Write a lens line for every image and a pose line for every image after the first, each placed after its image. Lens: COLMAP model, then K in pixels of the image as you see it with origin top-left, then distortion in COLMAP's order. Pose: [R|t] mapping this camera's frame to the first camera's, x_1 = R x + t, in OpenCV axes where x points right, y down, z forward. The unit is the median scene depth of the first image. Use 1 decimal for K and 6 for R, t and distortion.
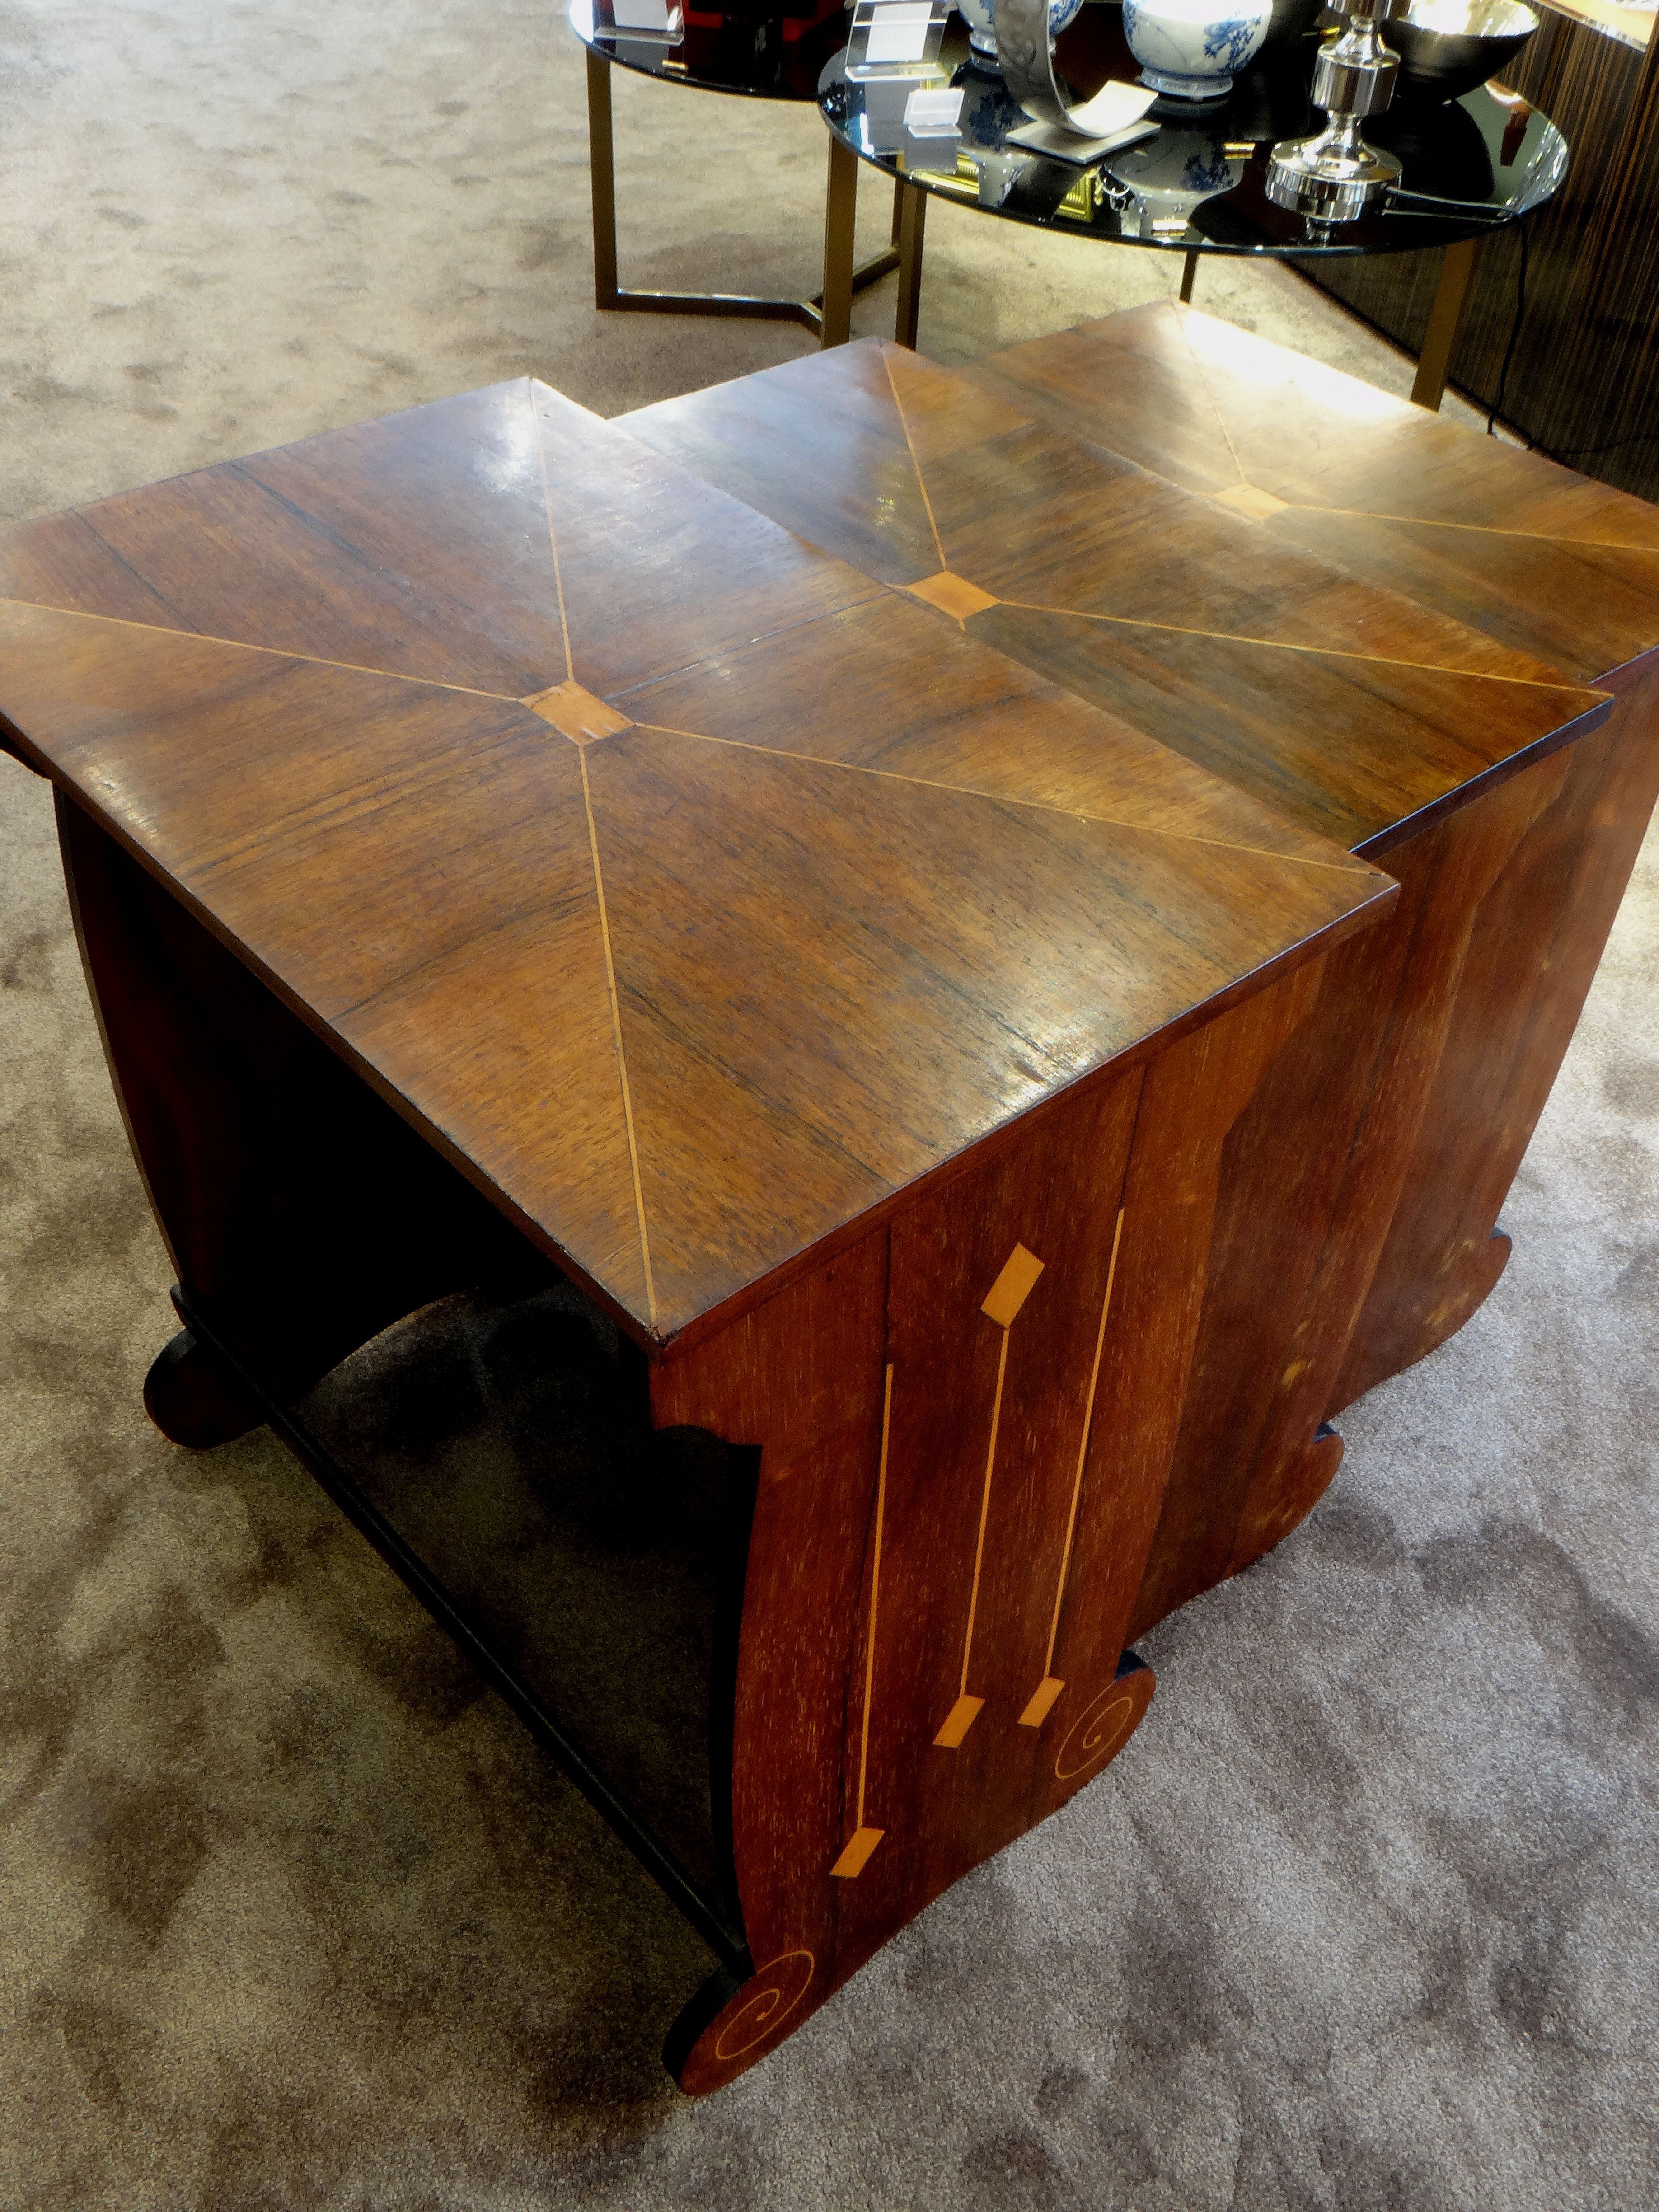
lens RADIAL K [[2009.8, 0, 832.7], [0, 2009.8, 1095.5], [0, 0, 1]] dist [0.017972, -0.001276]
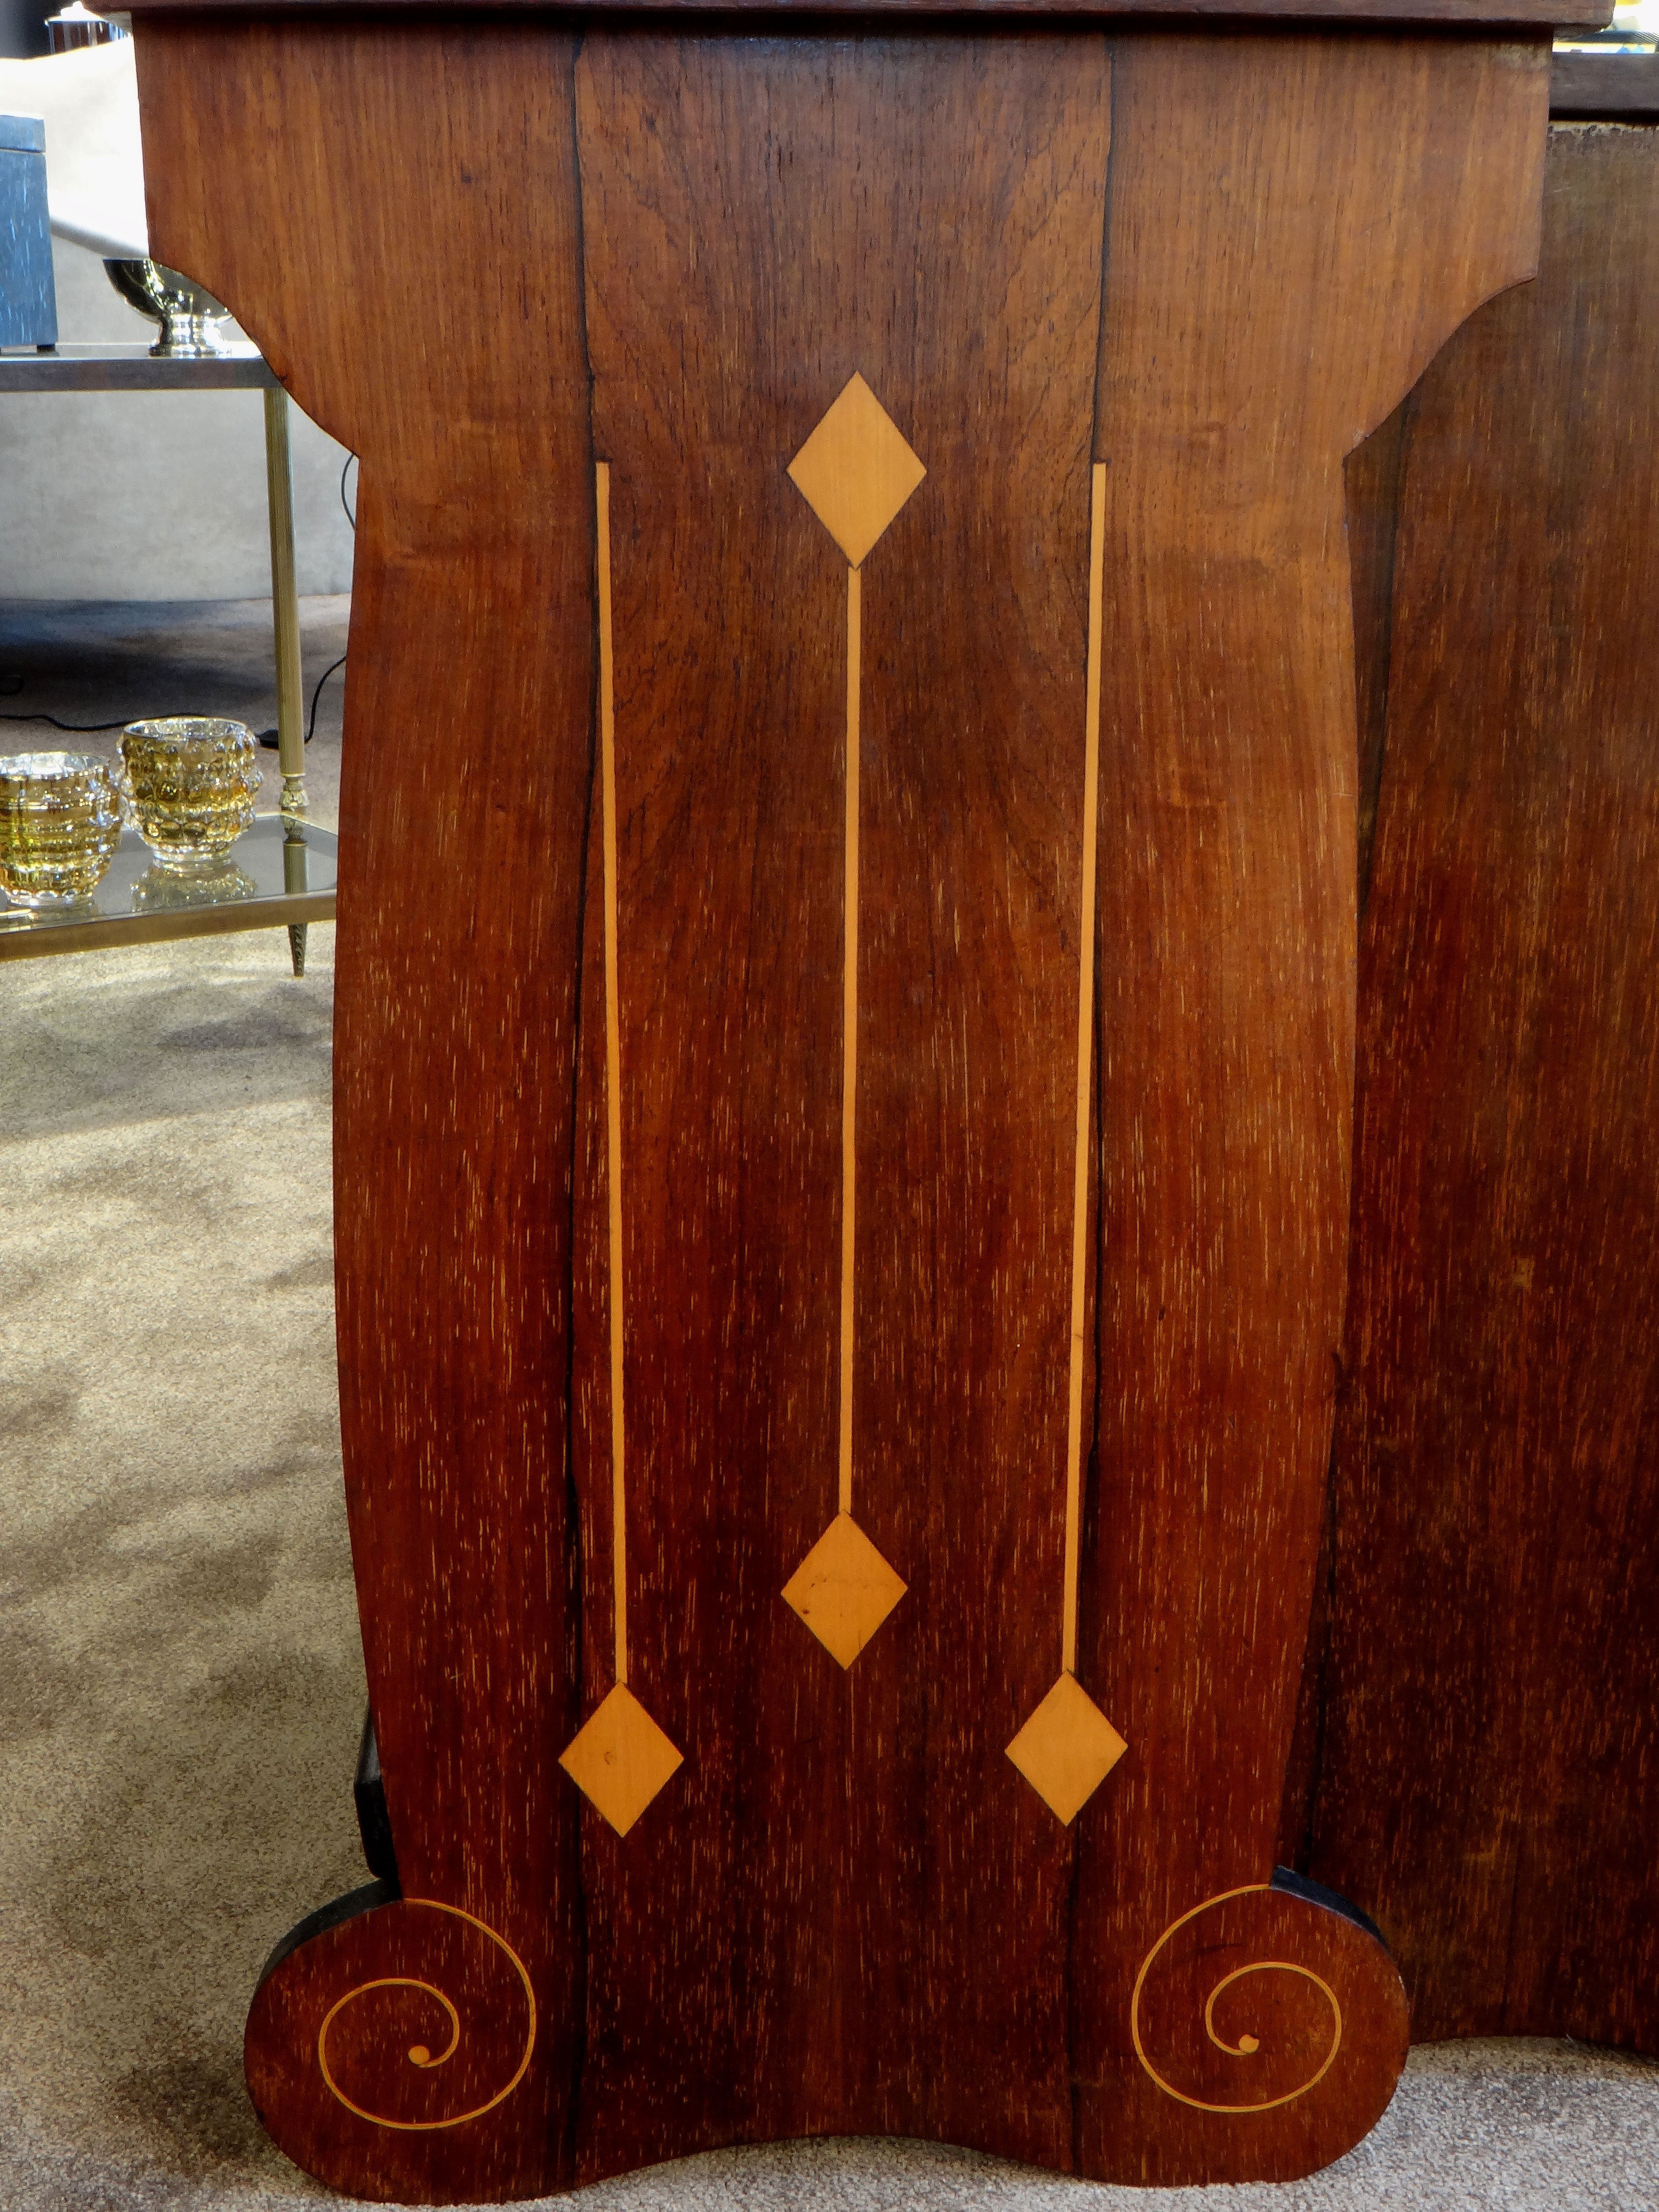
lens RADIAL K [[2756.3, 0, 816.1], [0, 2756.3, 1104.1], [0, 0, 1]] dist [0.037118, 0.000000]
pose [[0.791226, 0.127386, -0.598109, 0.577392], [-0.393550, 0.854679, -0.338588, 0.521463], [0.468060, 0.503286, 0.726377, 0.394574]]
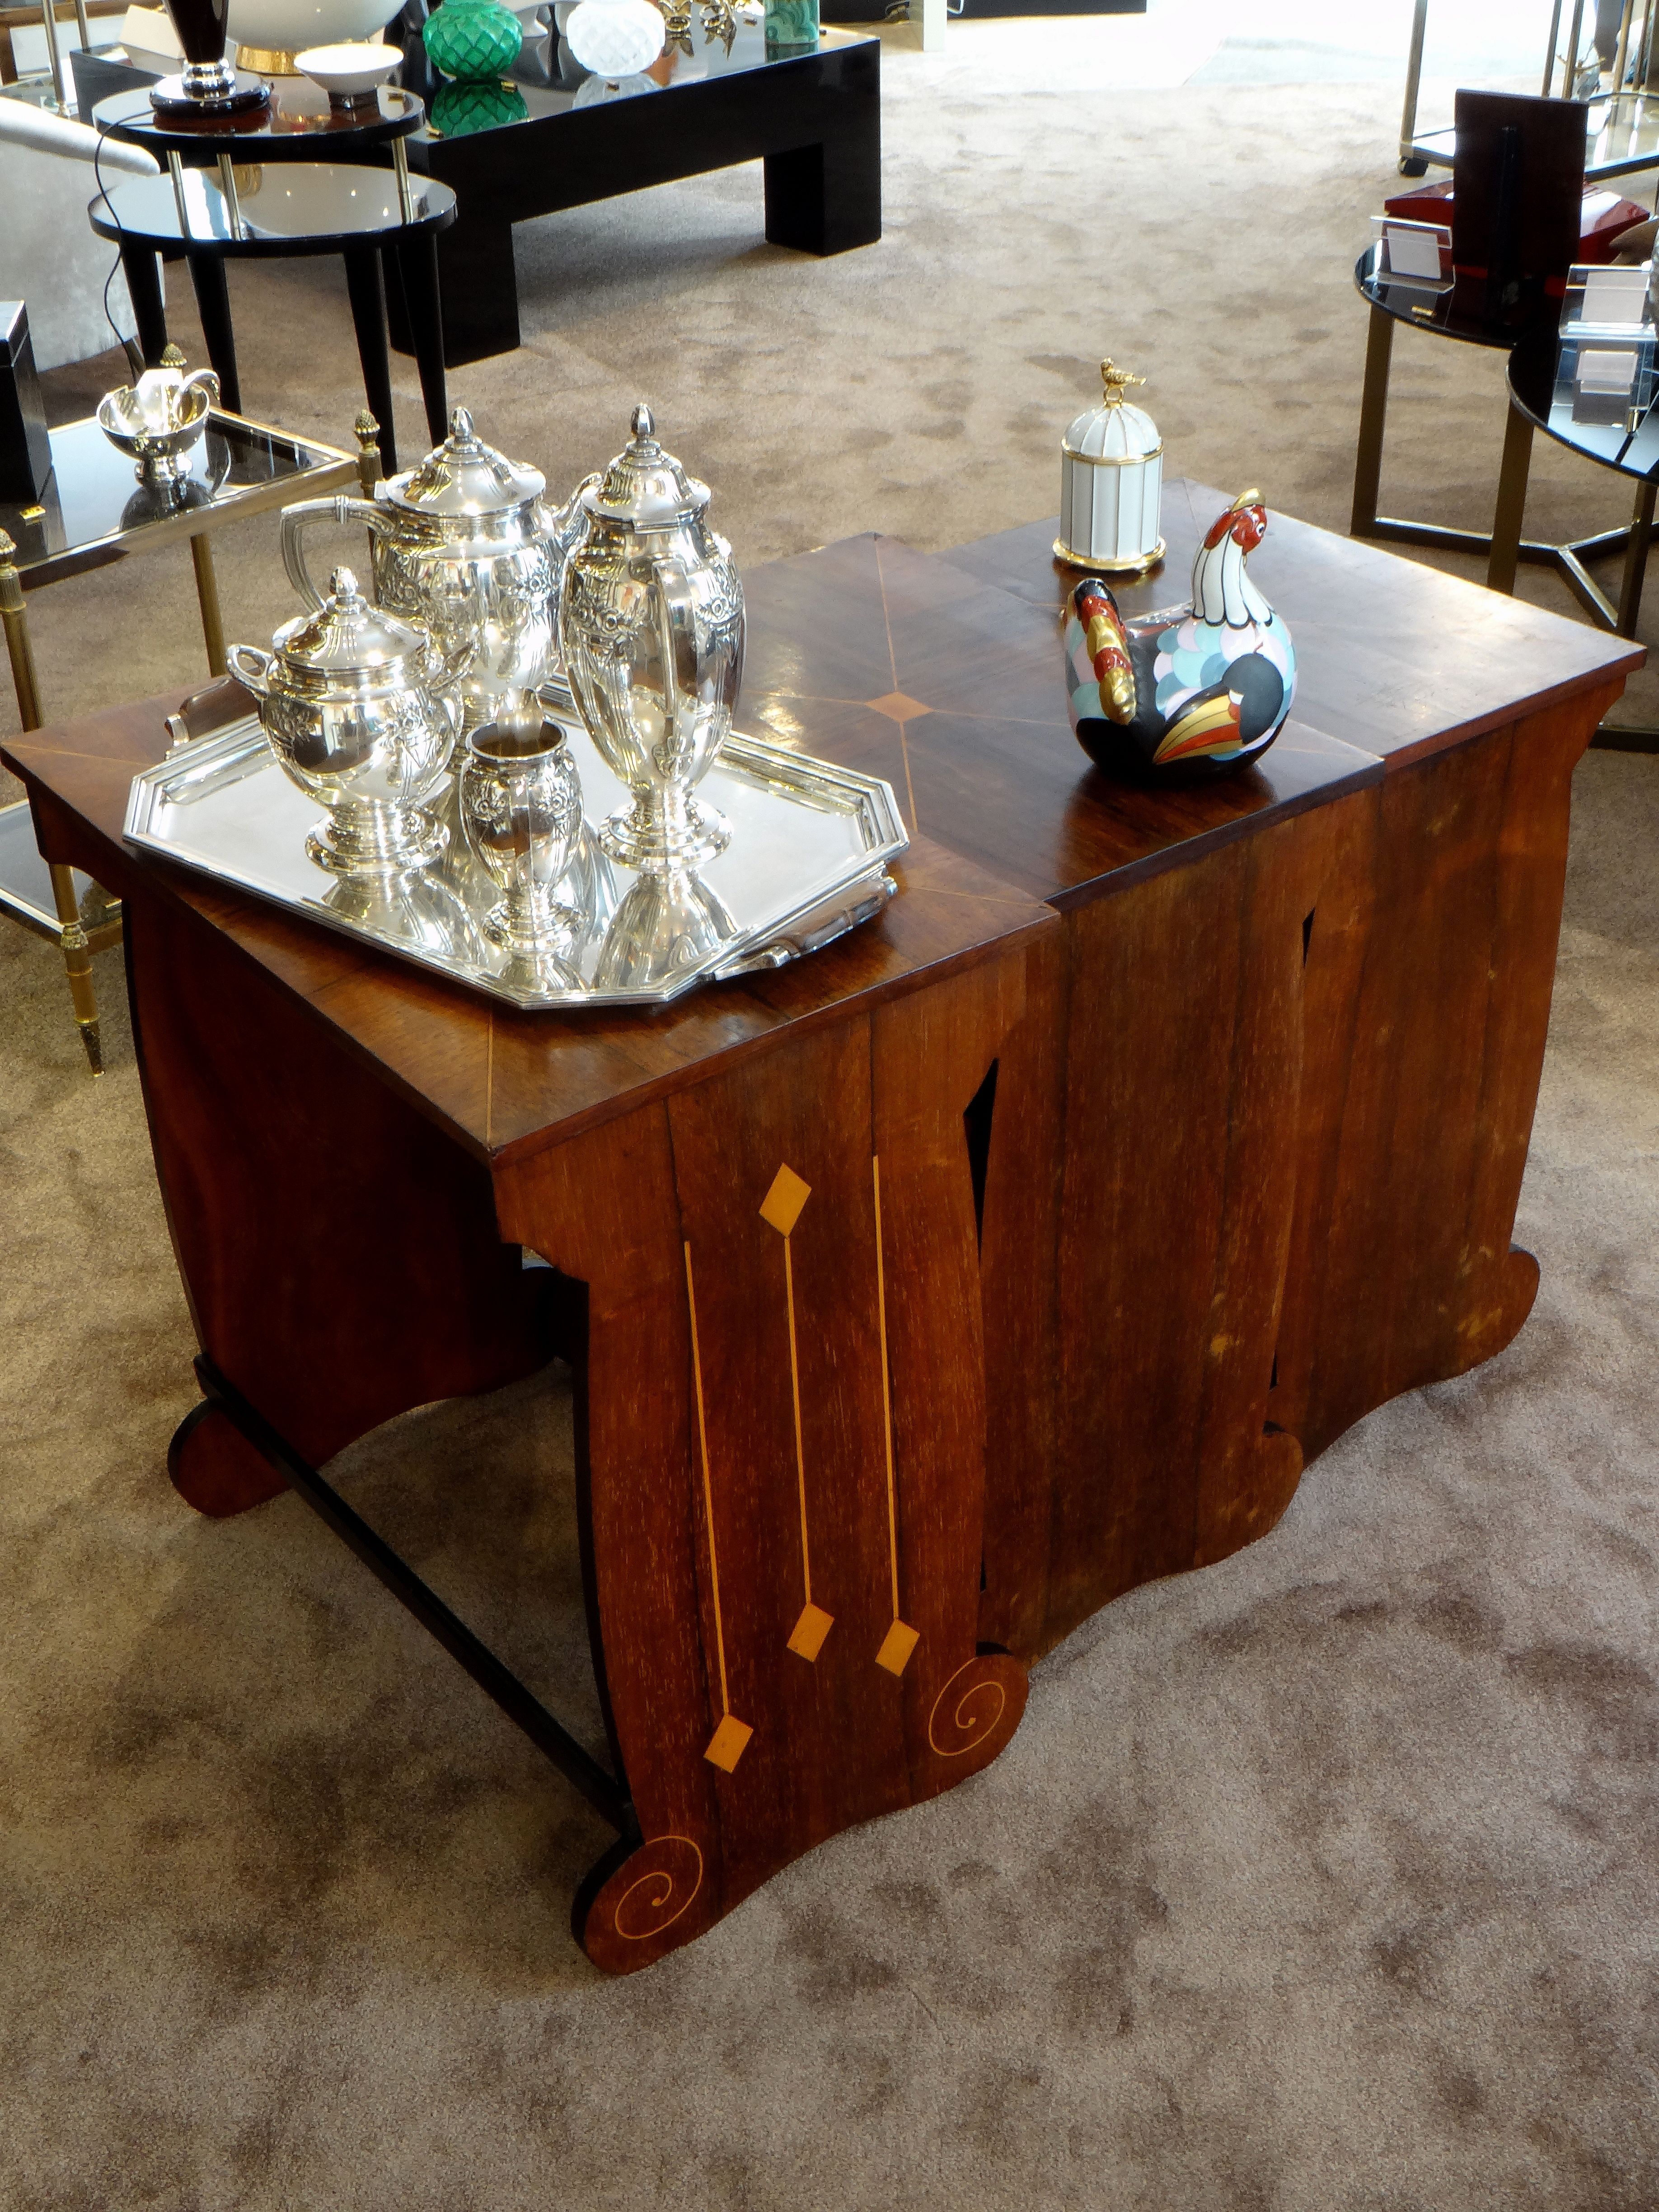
lens RADIAL K [[2756.3, 0, 832.2], [0, 2756.3, 1104.4], [0, 0, 1]] dist [0.037118, 0.000000]
pose [[0.995510, -0.022866, -0.091853, 0.267080], [0.006559, 0.984715, -0.174048, 0.323321], [0.094429, 0.172664, 0.980444, -0.785734]]
